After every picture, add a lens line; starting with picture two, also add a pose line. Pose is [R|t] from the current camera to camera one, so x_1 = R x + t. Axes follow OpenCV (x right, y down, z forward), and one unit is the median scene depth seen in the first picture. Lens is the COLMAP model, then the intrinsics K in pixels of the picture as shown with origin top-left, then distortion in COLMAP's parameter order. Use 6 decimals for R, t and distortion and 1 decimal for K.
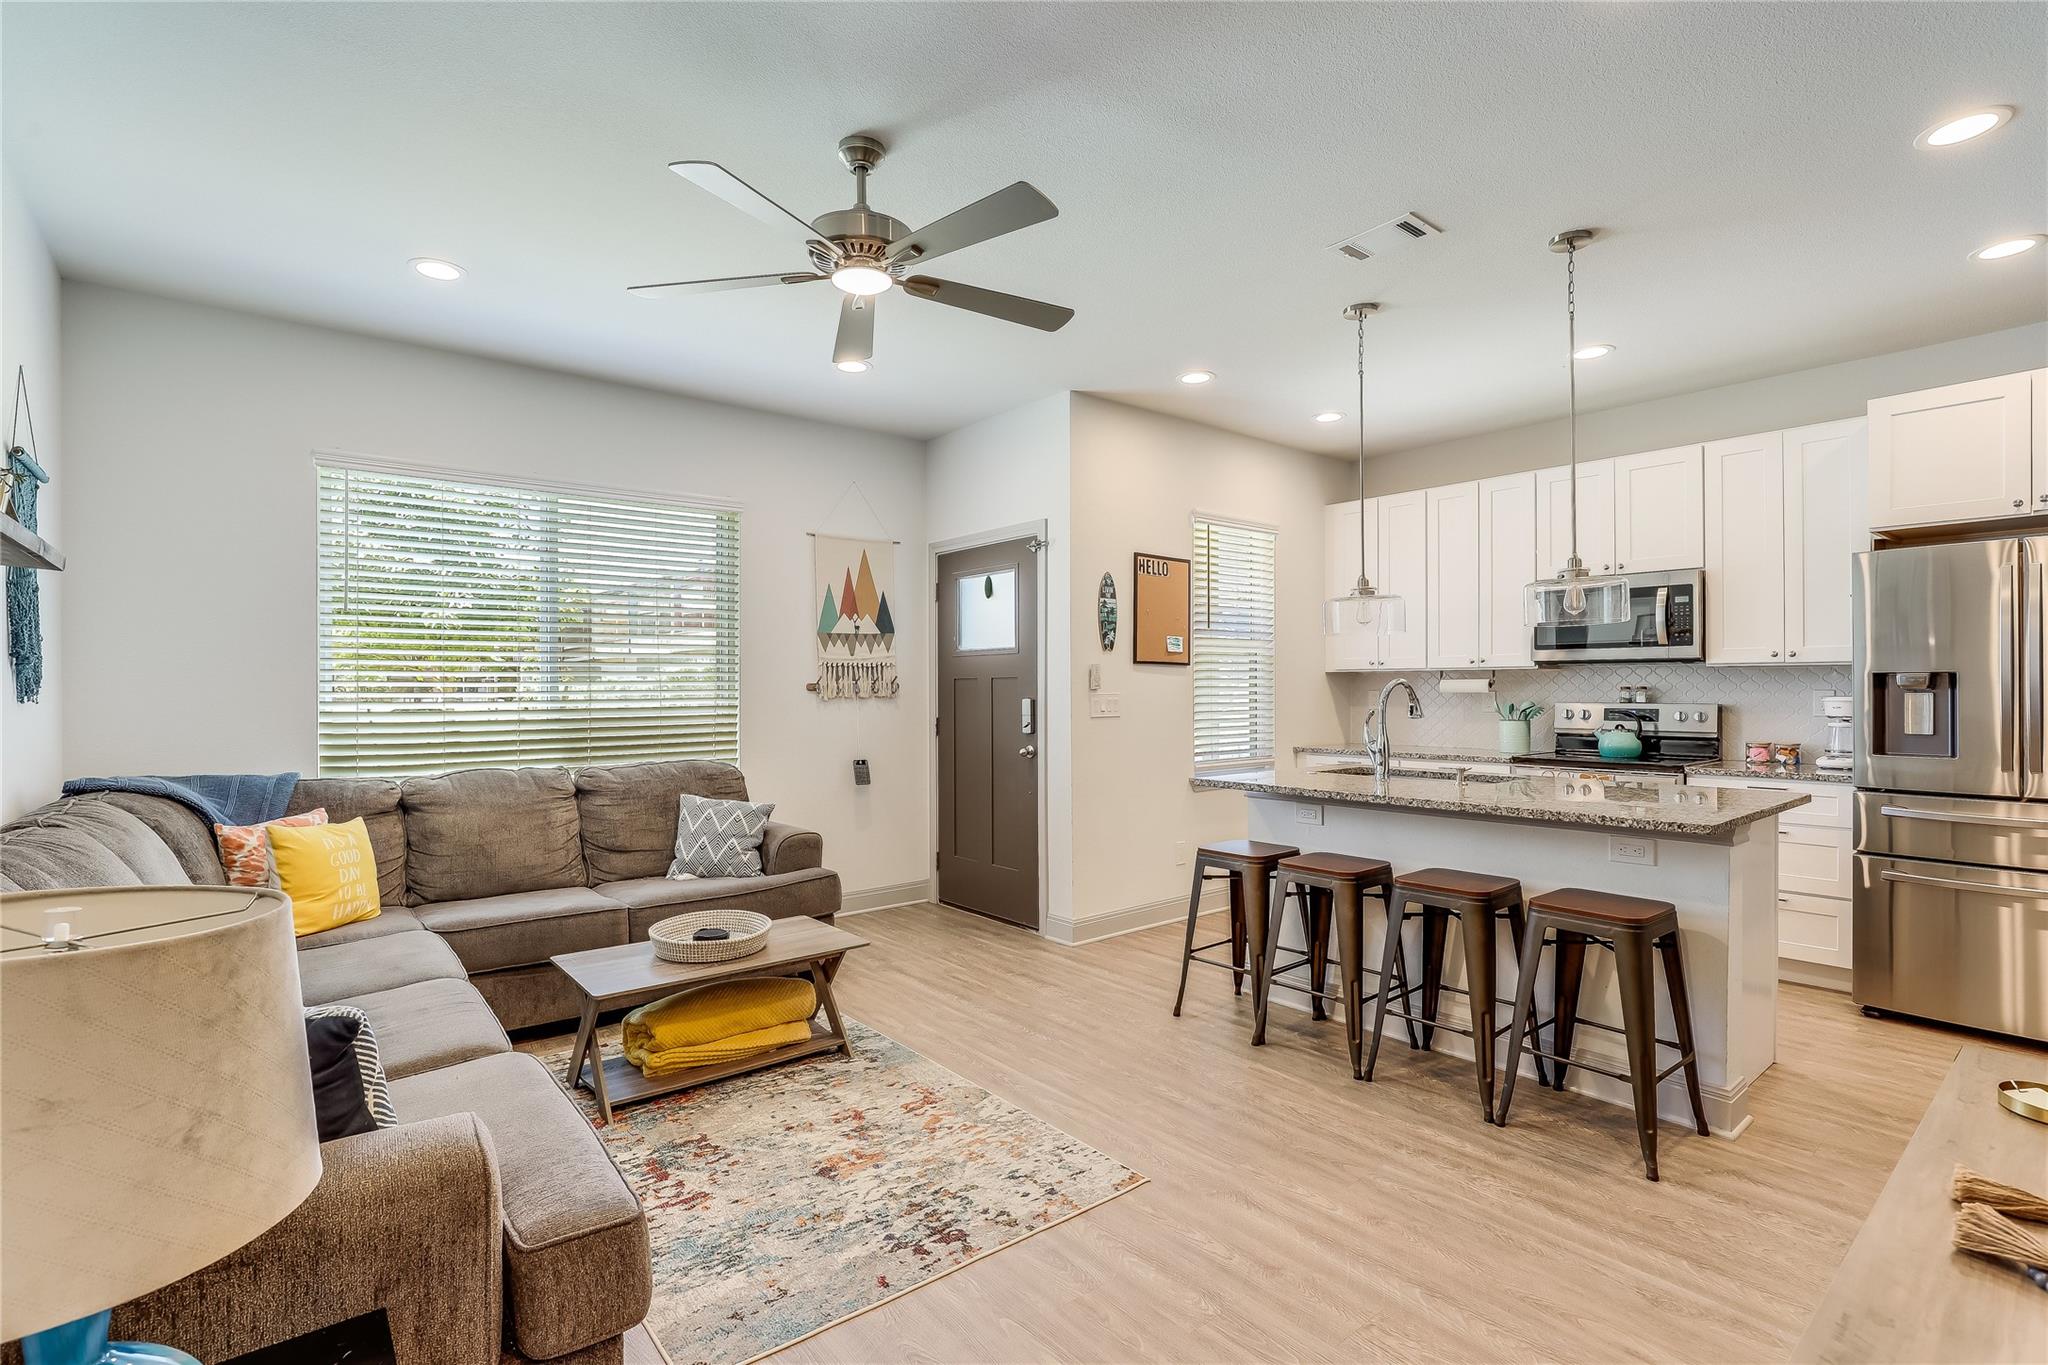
lens RADIAL K [[938.9, 0, 1027.3], [0, 938.9, 687.3], [0, 0, 1]] dist [-0.012176, -0.000006]
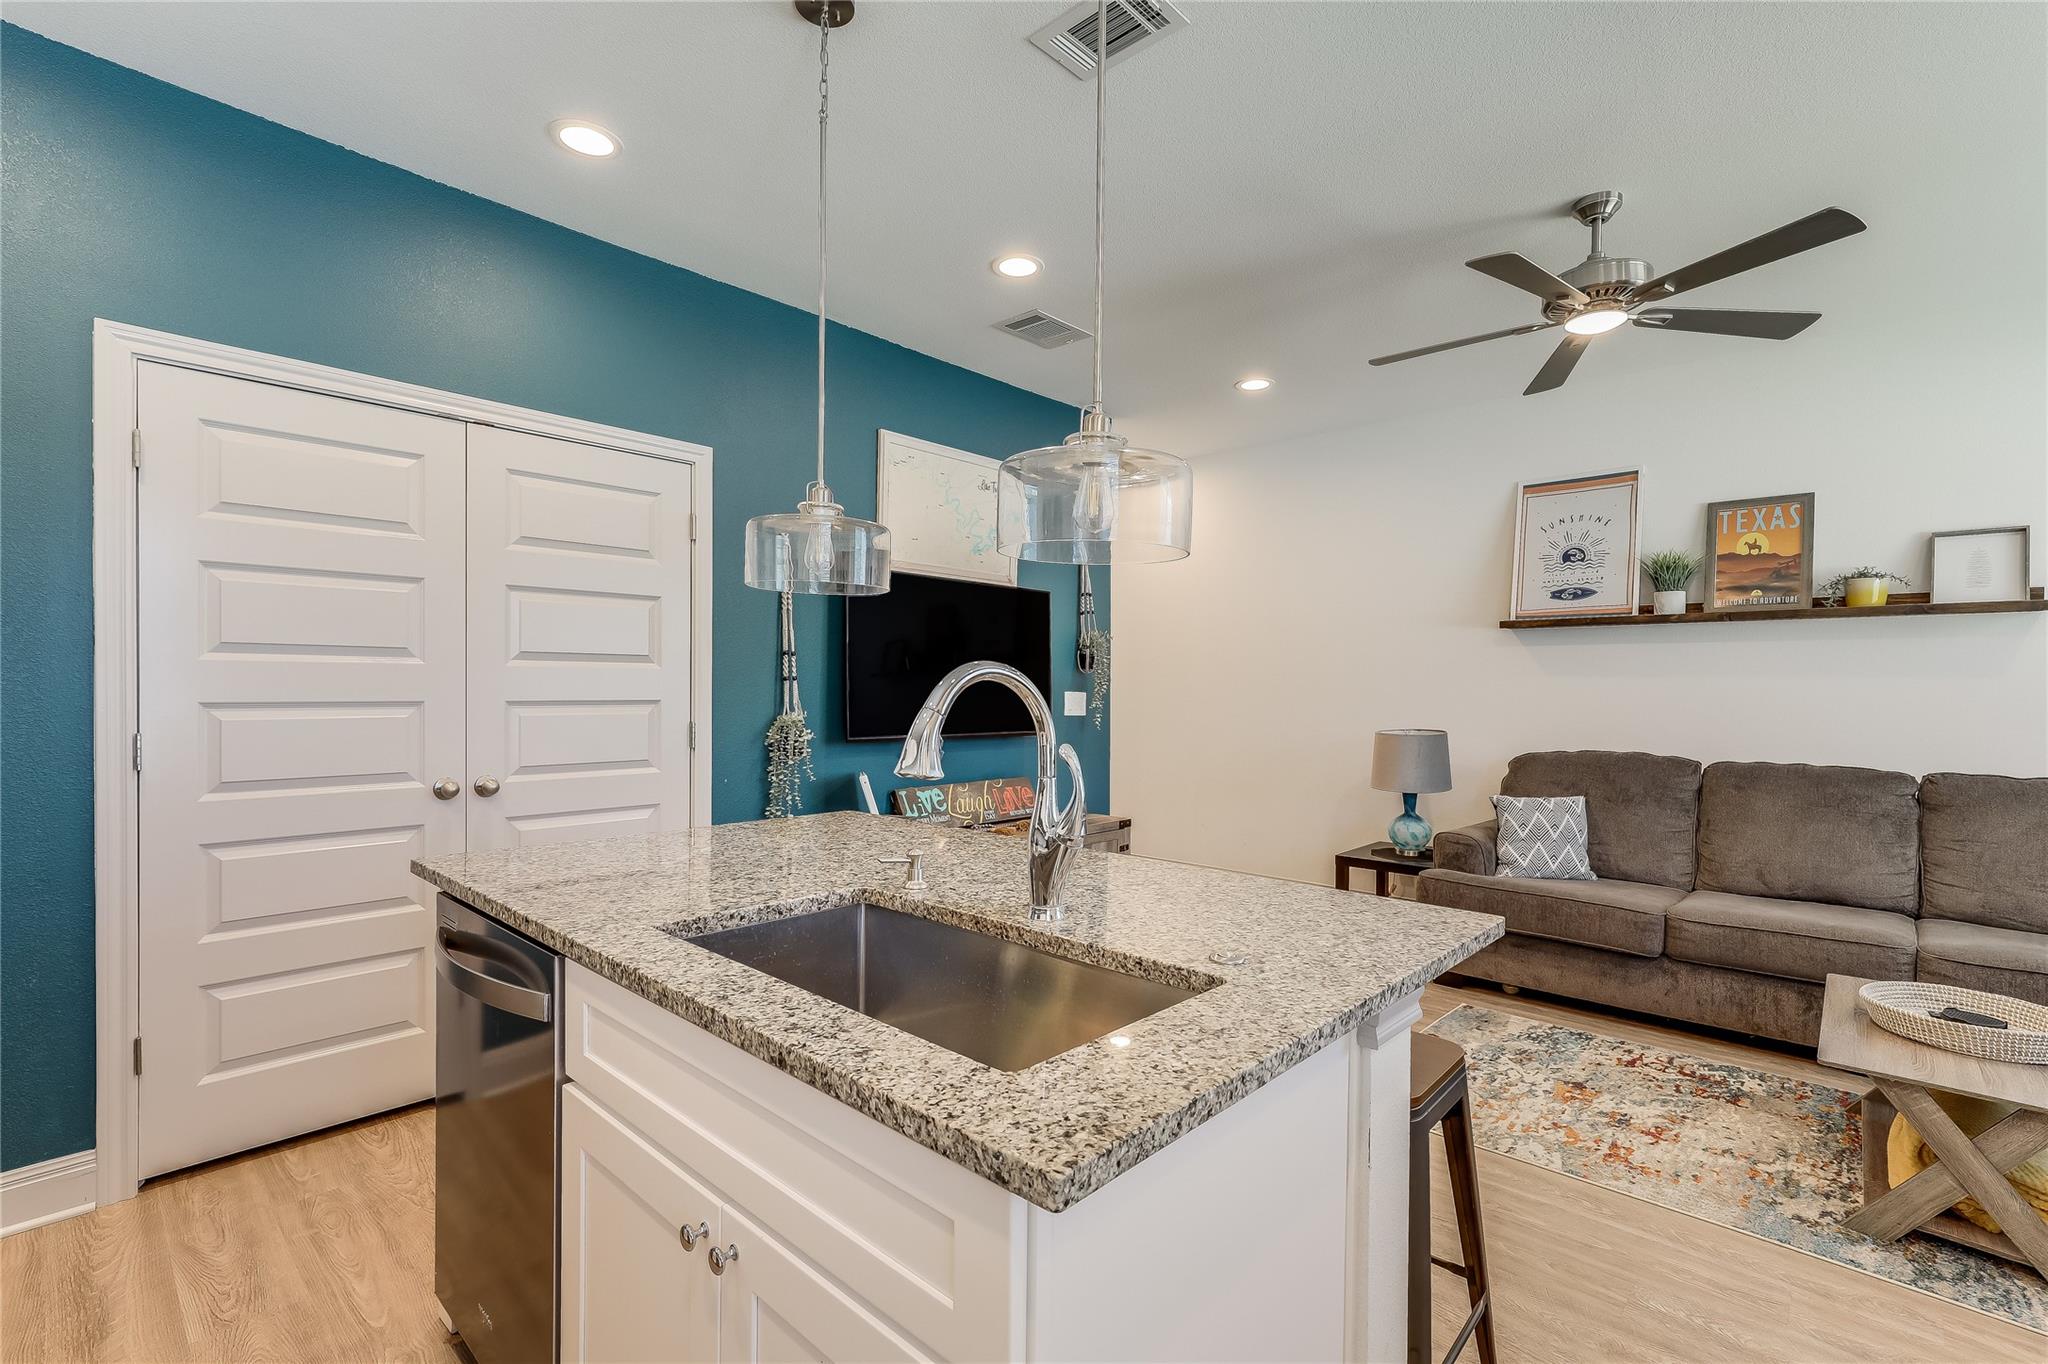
lens RADIAL K [[938.9, 0, 1027.3], [0, 938.9, 686.8], [0, 0, 1]] dist [-0.012176, -0.000006]
pose [[-0.990653, -0.006119, -0.136271, 0.334393], [-0.006422, 0.999978, 0.001782, 0.000409], [0.136257, 0.002640, -0.990670, 1.058690]]
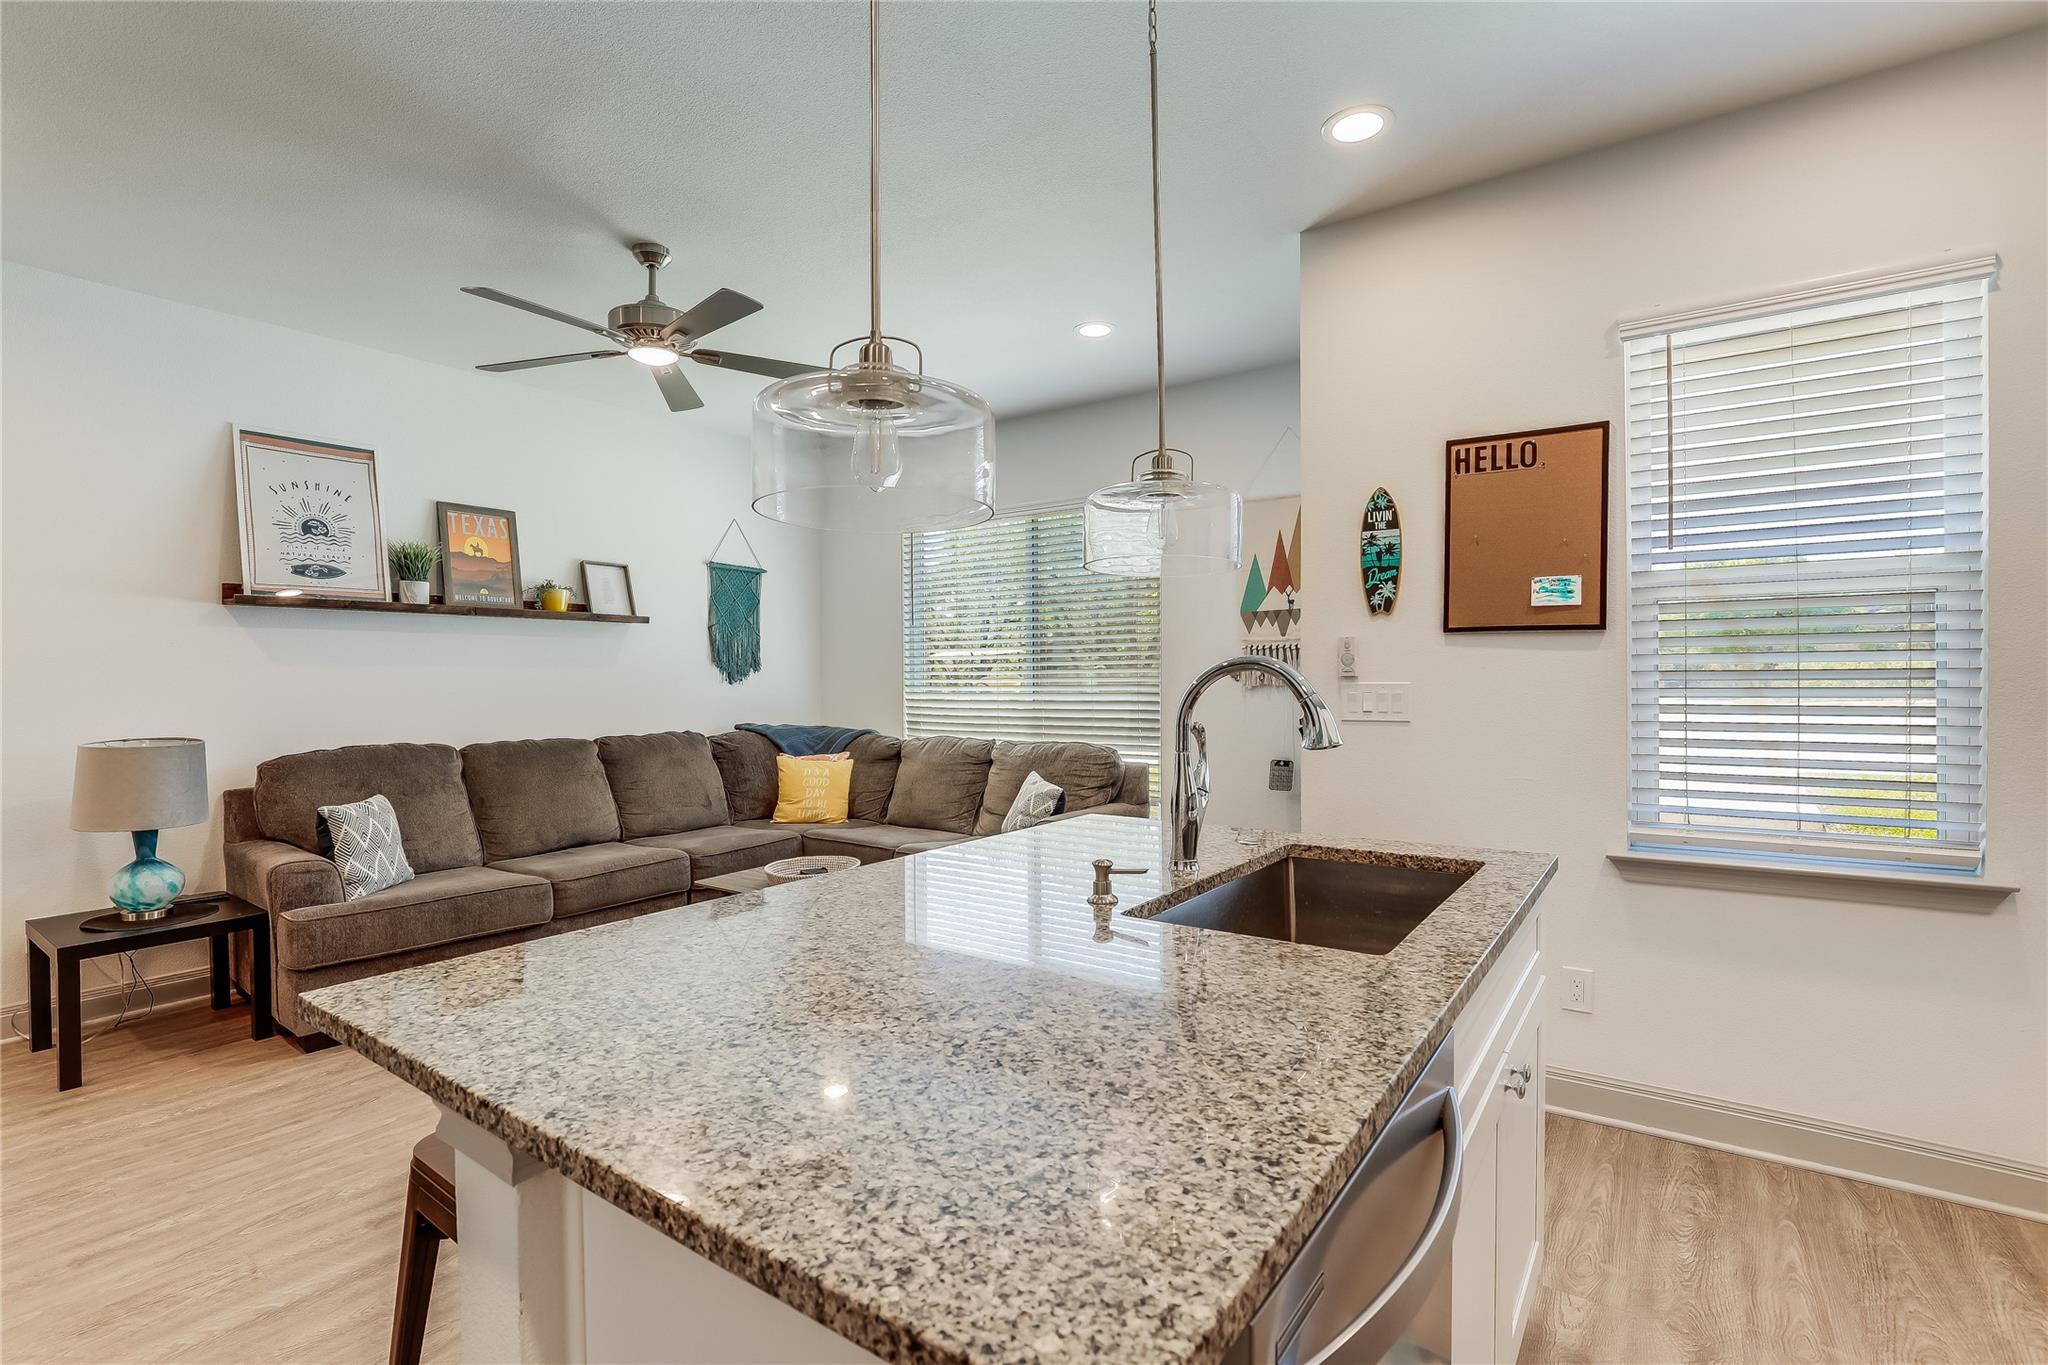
lens RADIAL K [[938.9, 0, 1027.3], [0, 938.9, 687.3], [0, 0, 1]] dist [-0.012176, -0.000006]
pose [[0.272169, 0.012528, -0.962168, 0.619018], [0.004664, 0.999886, 0.014339, -0.000825], [0.962238, -0.008390, 0.272080, 0.605657]]
